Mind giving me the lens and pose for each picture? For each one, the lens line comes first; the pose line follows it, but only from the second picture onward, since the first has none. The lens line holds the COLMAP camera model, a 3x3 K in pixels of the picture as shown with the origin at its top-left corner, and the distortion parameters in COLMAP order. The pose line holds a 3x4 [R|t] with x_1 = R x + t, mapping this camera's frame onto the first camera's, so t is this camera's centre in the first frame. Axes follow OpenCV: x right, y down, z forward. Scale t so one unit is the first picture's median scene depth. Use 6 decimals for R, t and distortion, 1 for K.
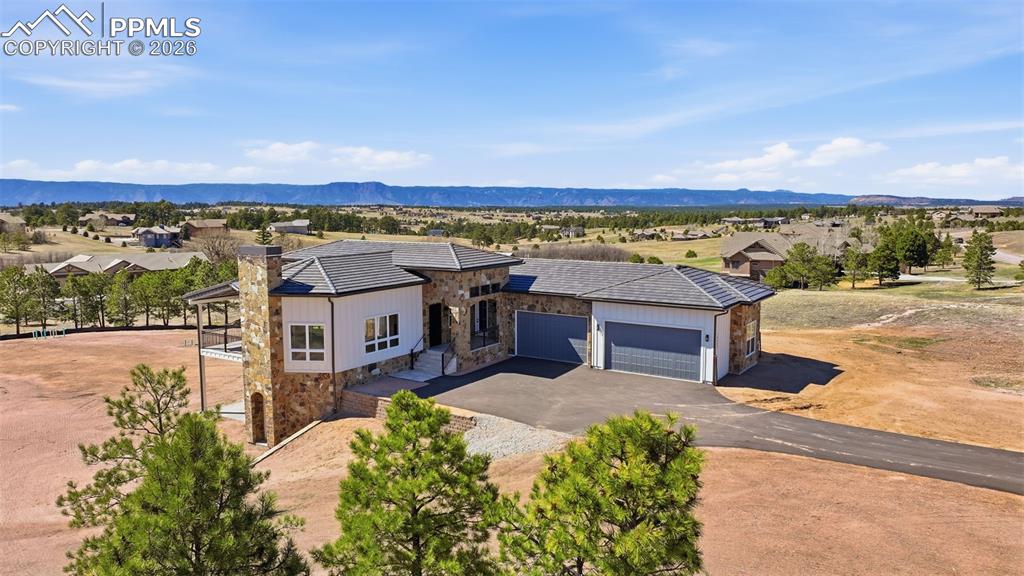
lens RADIAL K [[718.7, 0, 516.2], [0, 718.7, 286.1], [0, 0, 1]] dist [0.004489, 0.003795]
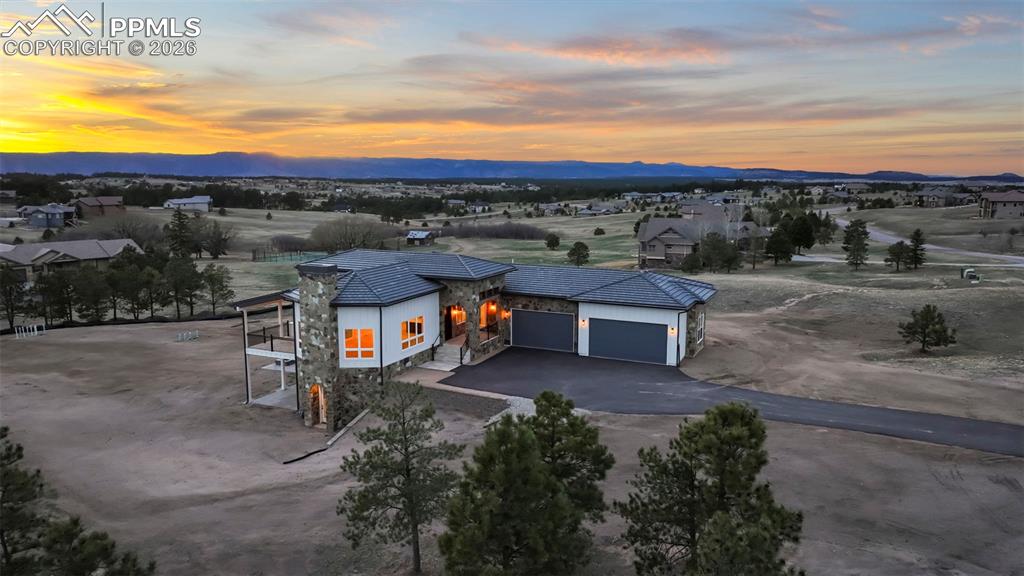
lens RADIAL K [[718.7, 0, 516.2], [0, 718.7, 286.1], [0, 0, 1]] dist [0.004489, 0.003795]
pose [[0.990473, -0.017365, 0.136611, -0.171779], [0.012081, 0.999150, 0.039410, -0.056727], [-0.137179, -0.037385, 0.989841, -0.217551]]
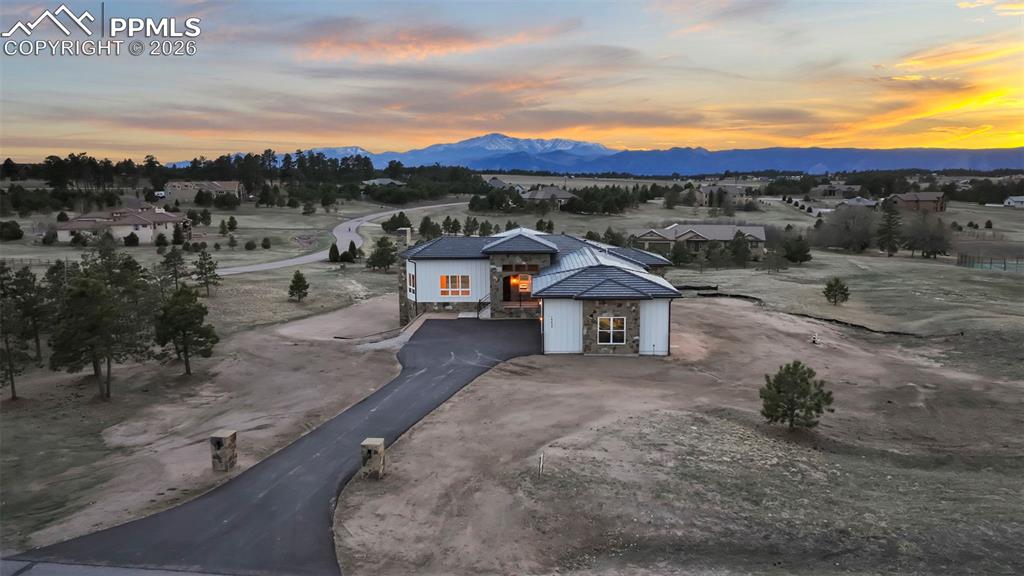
lens RADIAL K [[733.6, 0, 512.0], [0, 733.6, 288.0], [0, 0, 1]] dist [0.001774, 0.001876]
pose [[0.520105, 0.130723, -0.844040, 1.269507], [-0.091960, 0.991044, 0.096824, -0.101656], [0.849137, 0.027259, 0.527468, 0.210454]]
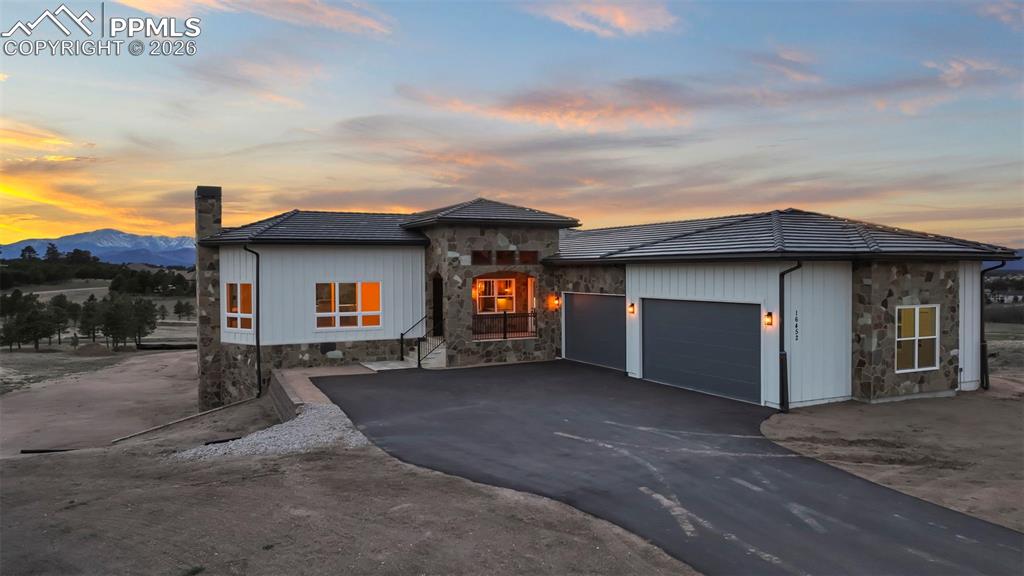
lens RADIAL K [[718.7, 0, 516.2], [0, 718.7, 286.1], [0, 0, 1]] dist [0.004489, 0.003795]
pose [[0.862245, 0.008812, -0.506414, 0.340225], [-0.054962, 0.995572, -0.076256, 0.090796], [0.503500, 0.093585, 0.858912, 0.419214]]
